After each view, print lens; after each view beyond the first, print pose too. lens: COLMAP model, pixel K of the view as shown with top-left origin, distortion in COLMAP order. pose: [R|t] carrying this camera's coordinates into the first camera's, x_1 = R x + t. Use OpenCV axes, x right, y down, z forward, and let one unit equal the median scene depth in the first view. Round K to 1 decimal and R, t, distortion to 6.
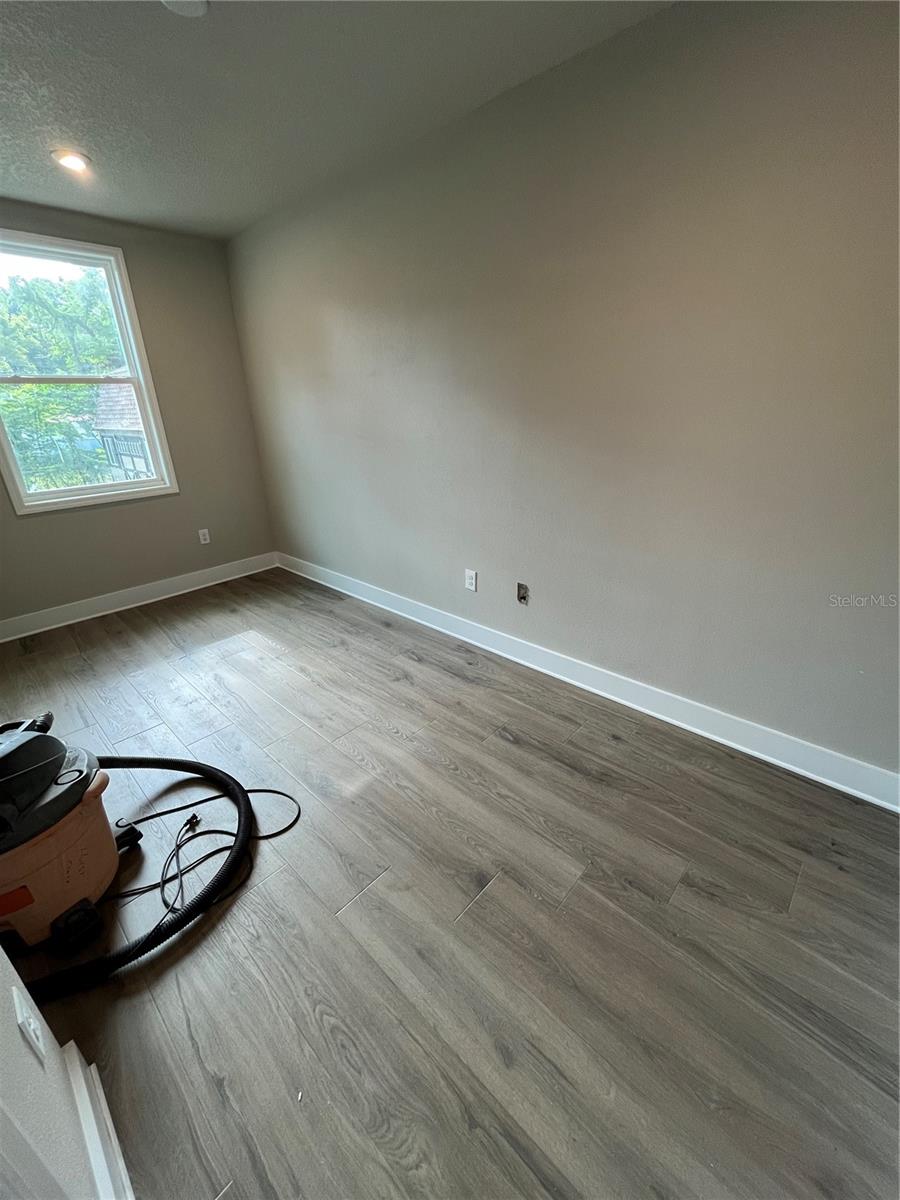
lens RADIAL K [[484.5, 0, 452.4], [0, 484.5, 594.5], [0, 0, 1]] dist [-0.003642, 0.000299]
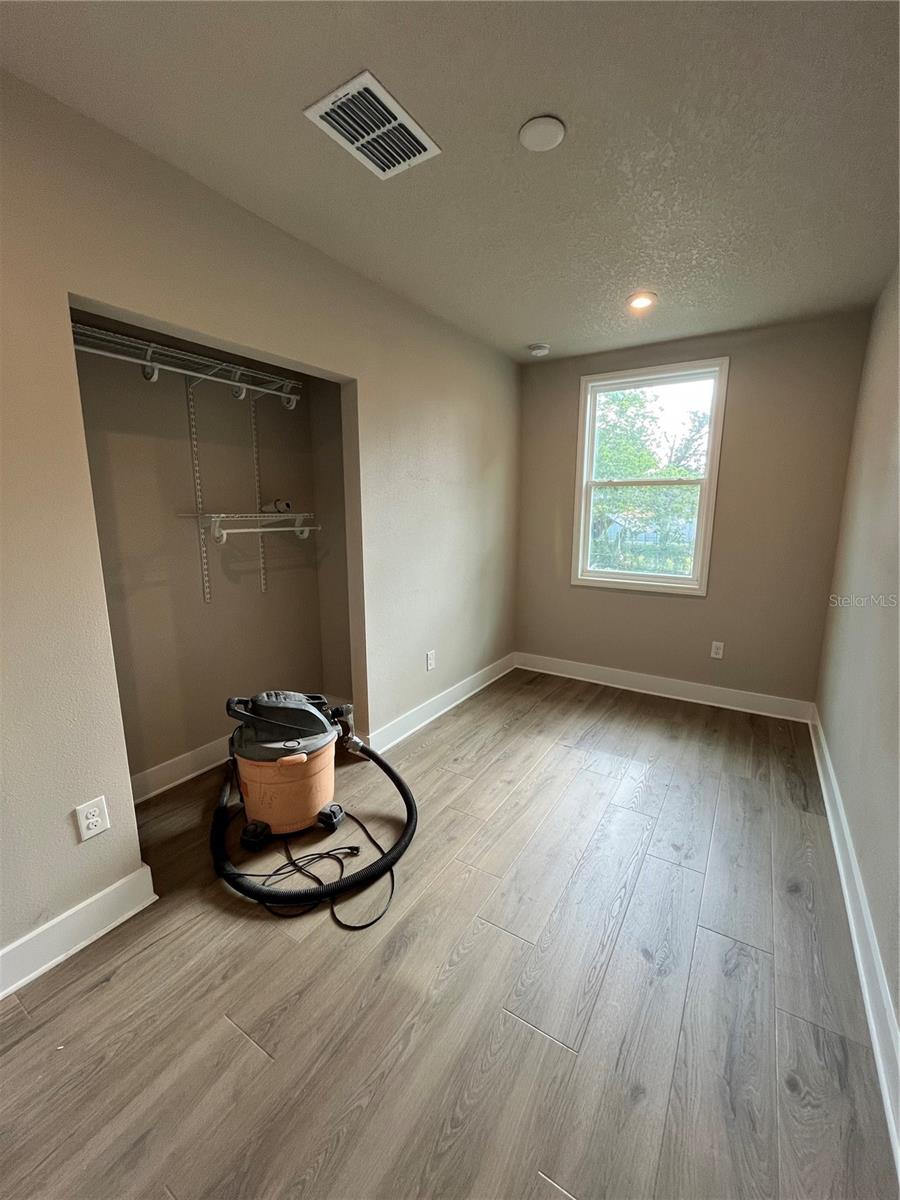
lens RADIAL K [[484.5, 0, 454.1], [0, 484.5, 594.2], [0, 0, 1]] dist [-0.003642, 0.000299]
pose [[0.183168, 0.202646, -0.961969, 0.300060], [-0.375699, 0.918678, 0.121989, -0.196340], [0.908460, 0.339066, 0.244407, 0.457691]]
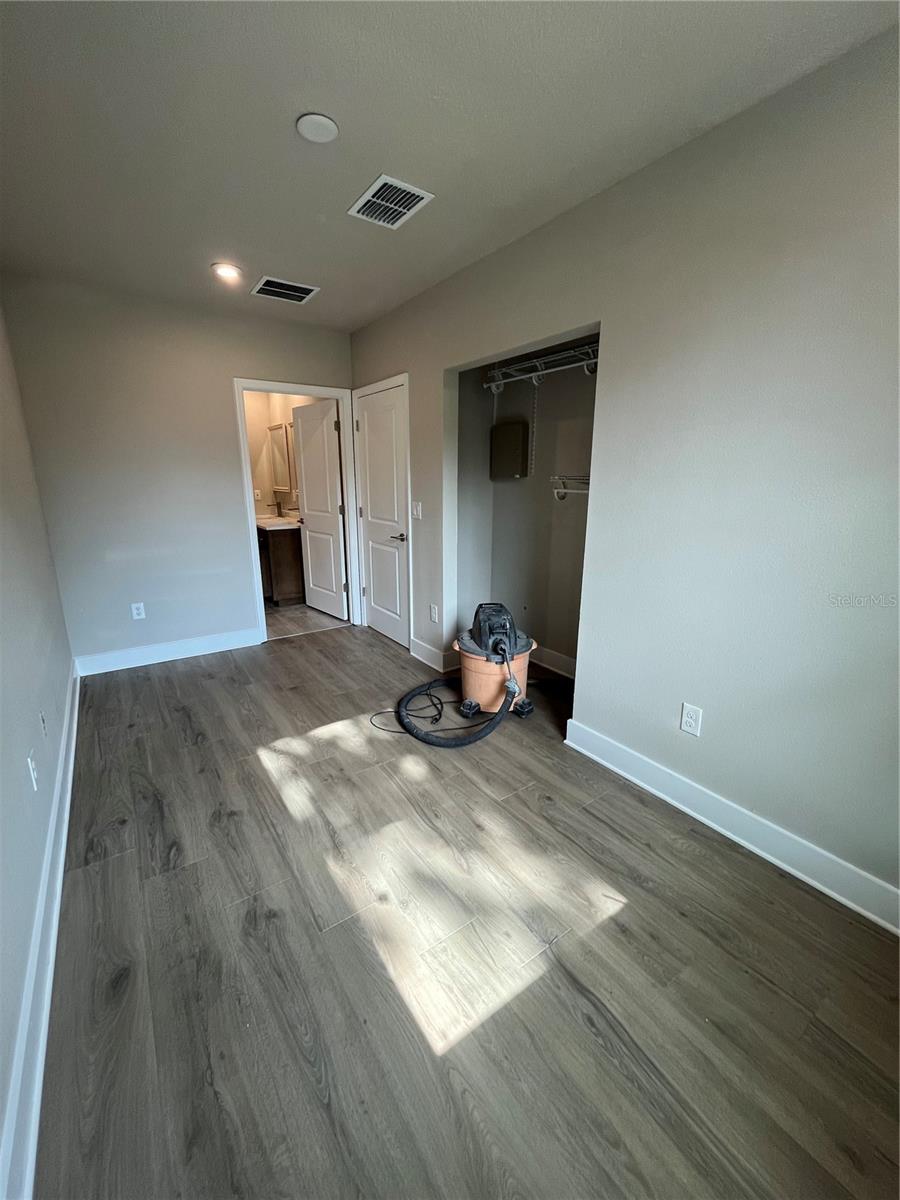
lens RADIAL K [[484.5, 0, 453.2], [0, 484.5, 593.8], [0, 0, 1]] dist [-0.003642, 0.000299]
pose [[-0.978299, -0.024902, 0.205697, -0.569127], [0.100132, 0.812310, 0.574567, -0.484241], [-0.181397, 0.582695, -0.792188, 1.252596]]
